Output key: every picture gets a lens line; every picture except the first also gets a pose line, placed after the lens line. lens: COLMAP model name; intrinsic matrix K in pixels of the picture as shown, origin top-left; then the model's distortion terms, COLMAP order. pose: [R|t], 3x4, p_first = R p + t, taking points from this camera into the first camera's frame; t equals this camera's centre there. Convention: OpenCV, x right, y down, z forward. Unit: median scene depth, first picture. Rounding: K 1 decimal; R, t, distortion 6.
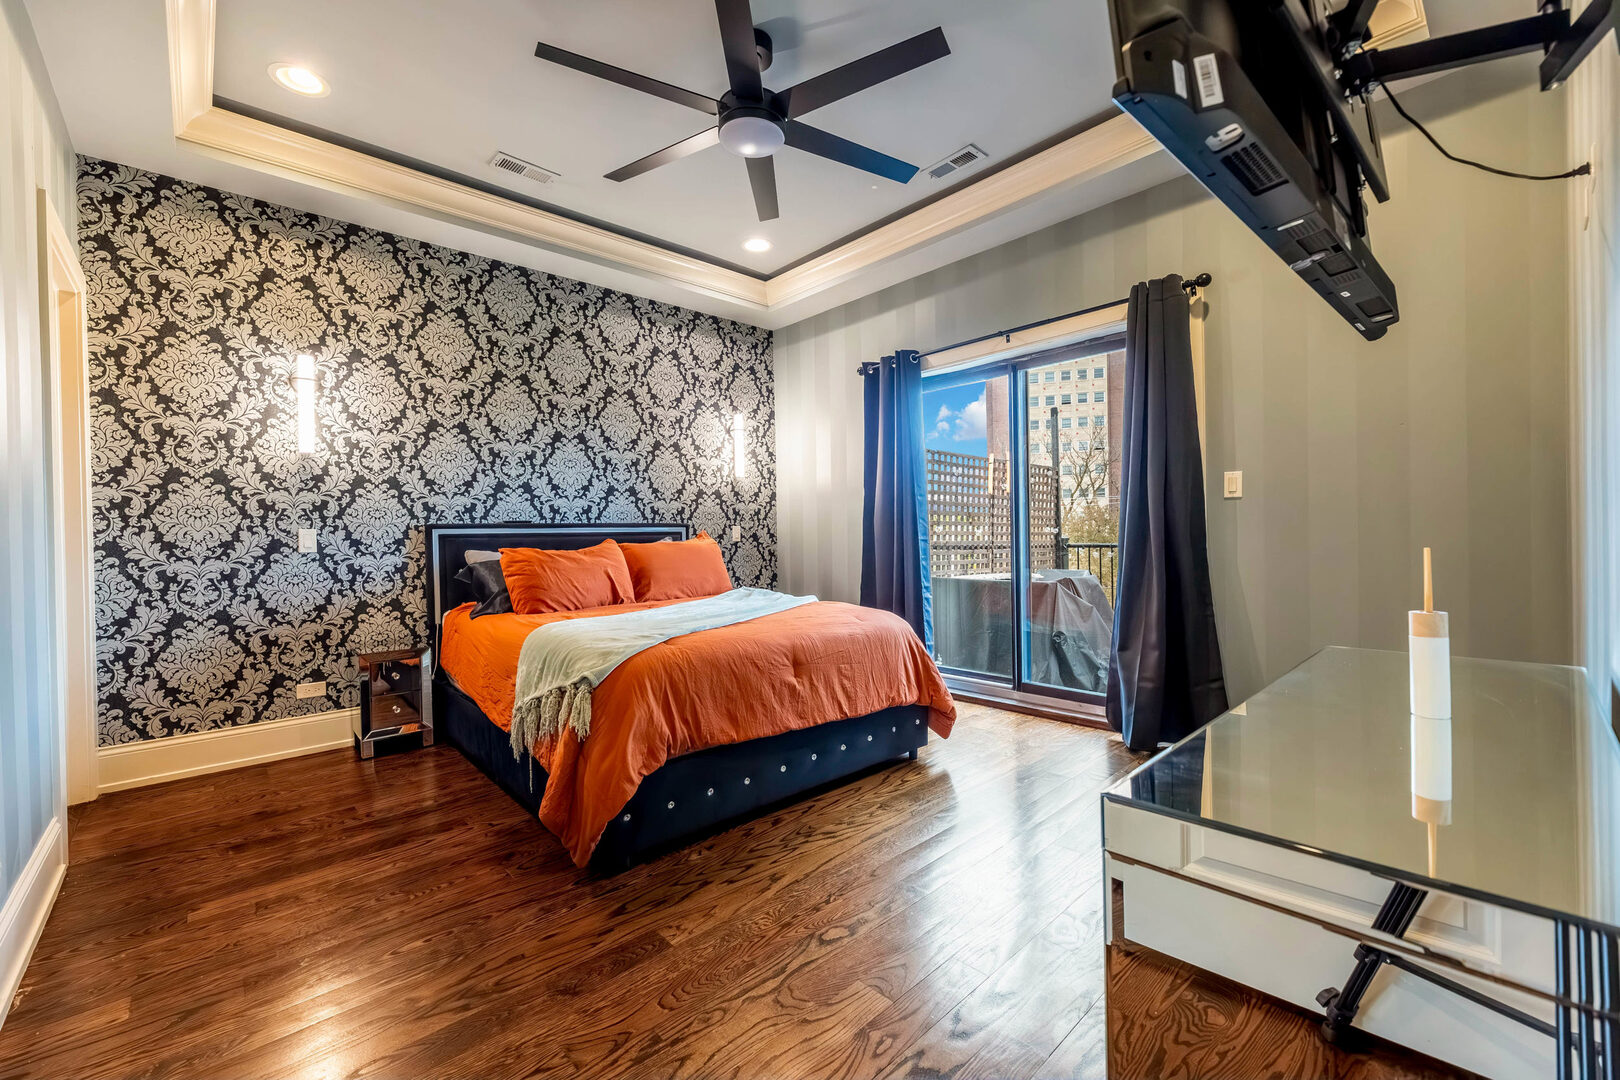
lens RADIAL K [[652.7, 0, 801.5], [0, 652.7, 540.3], [0, 0, 1]] dist [-0.000595, -0.000229]
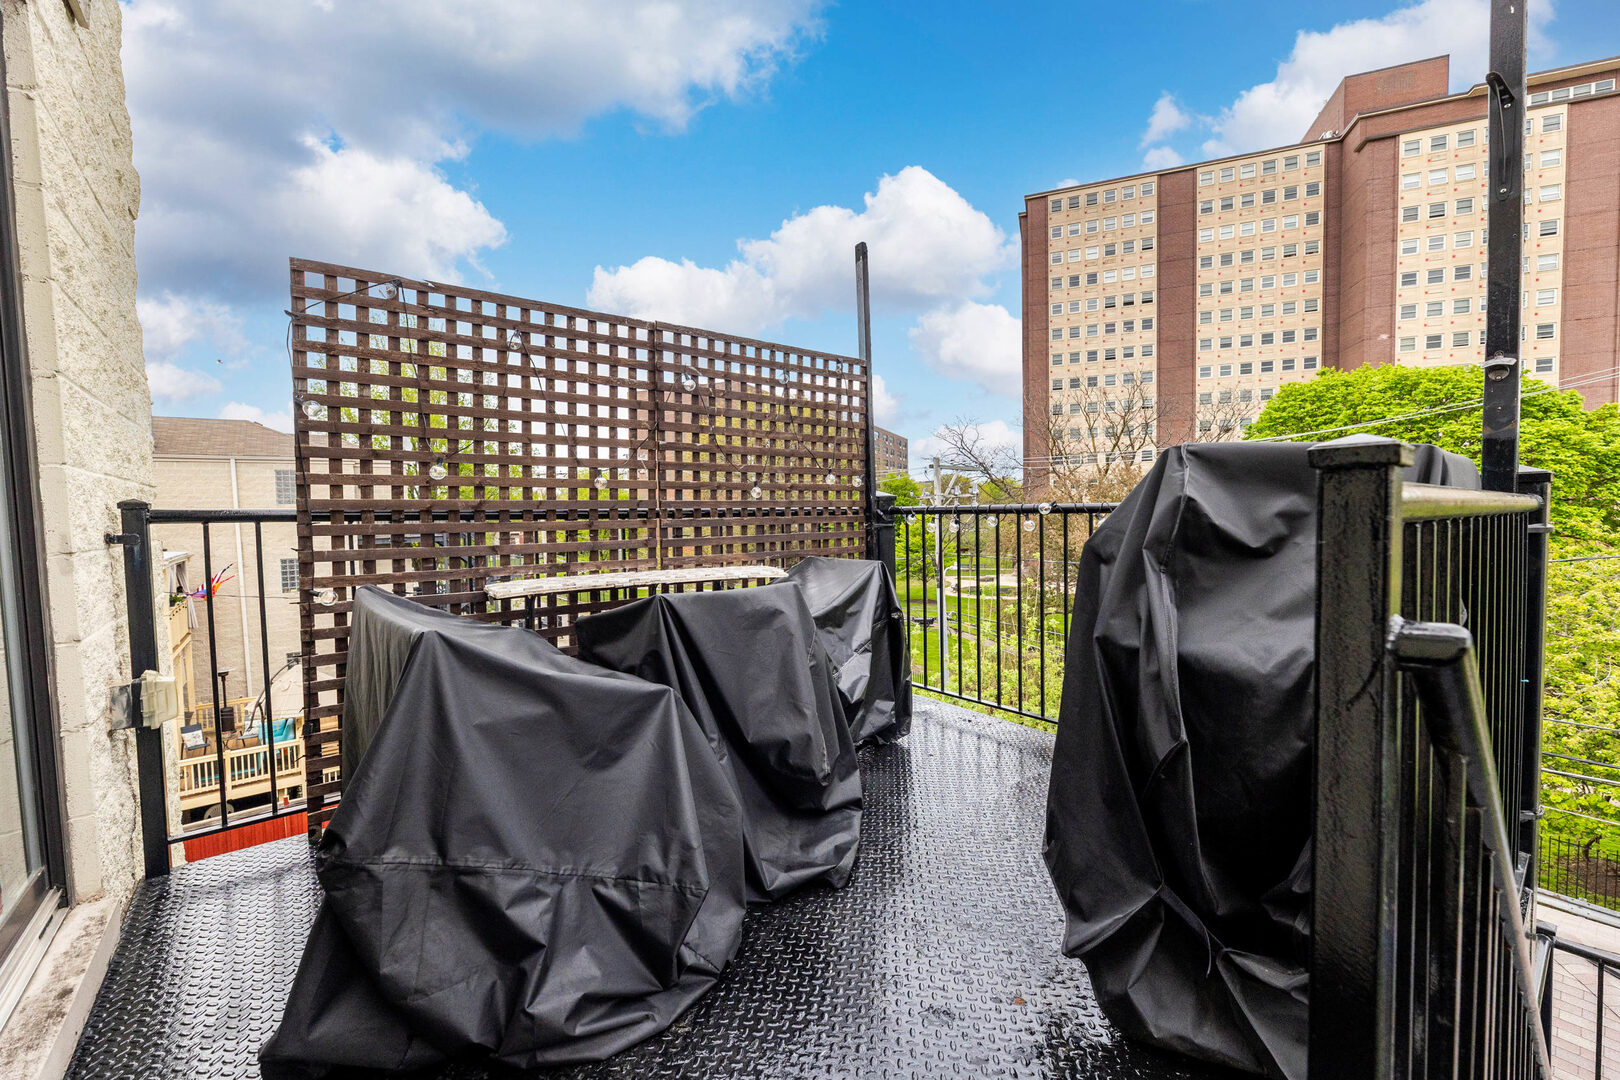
lens RADIAL K [[652.7, 0, 801.5], [0, 652.7, 540.3], [0, 0, 1]] dist [-0.000595, -0.000229]
pose [[0.998216, 0.003292, -0.059612, 0.368271], [-0.000032, 0.998507, 0.054615, 0.003260], [0.059703, -0.054516, 0.996726, 0.468808]]
